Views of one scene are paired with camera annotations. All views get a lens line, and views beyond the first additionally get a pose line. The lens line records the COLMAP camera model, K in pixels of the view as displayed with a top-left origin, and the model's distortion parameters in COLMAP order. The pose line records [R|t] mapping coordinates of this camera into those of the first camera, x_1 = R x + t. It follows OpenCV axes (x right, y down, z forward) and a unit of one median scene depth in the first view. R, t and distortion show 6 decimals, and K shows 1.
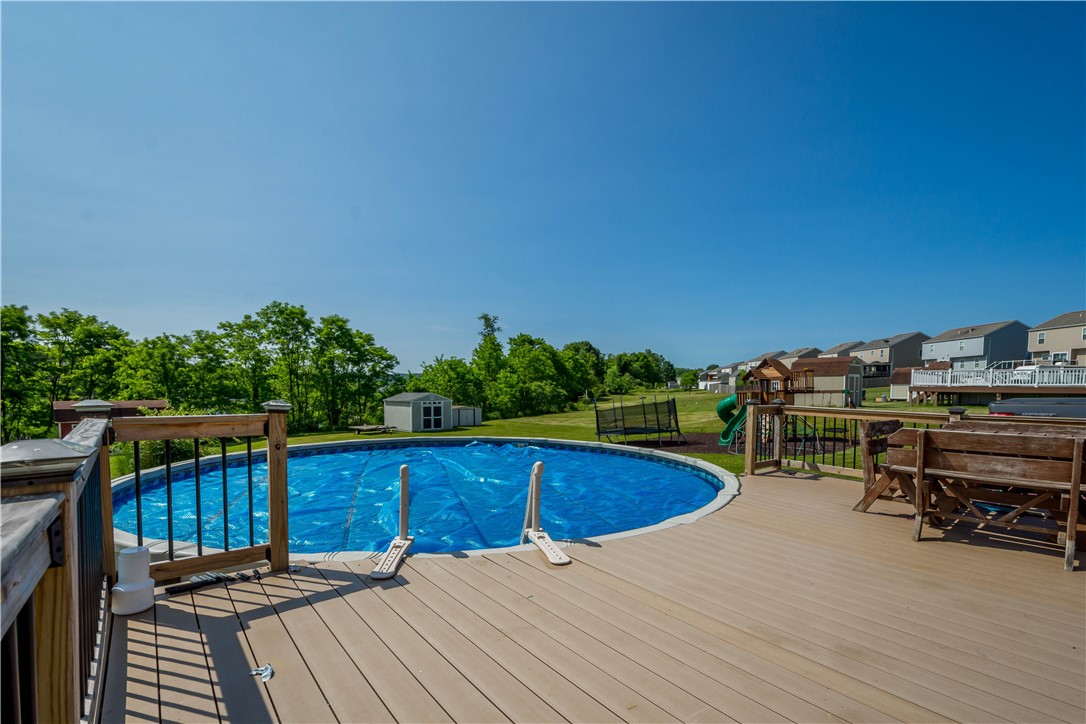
lens RADIAL K [[490.6, 0, 536.7], [0, 490.6, 405.8], [0, 0, 1]] dist [-0.016168, -0.000297]
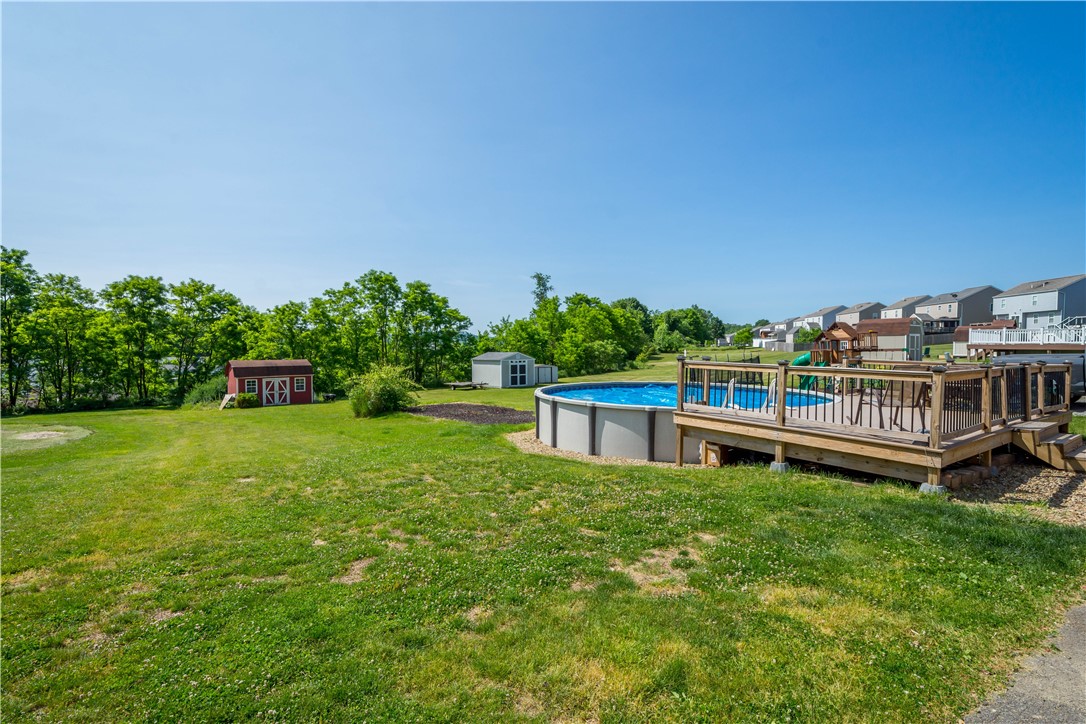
lens RADIAL K [[525.8, 0, 543.5], [0, 525.8, 356.5], [0, 0, 1]] dist [-0.016938, -0.001212]
pose [[0.998647, -0.004215, -0.051828, -0.069592], [0.003334, 0.999849, -0.017060, 0.002294], [0.051892, 0.016864, 0.998510, -0.120836]]
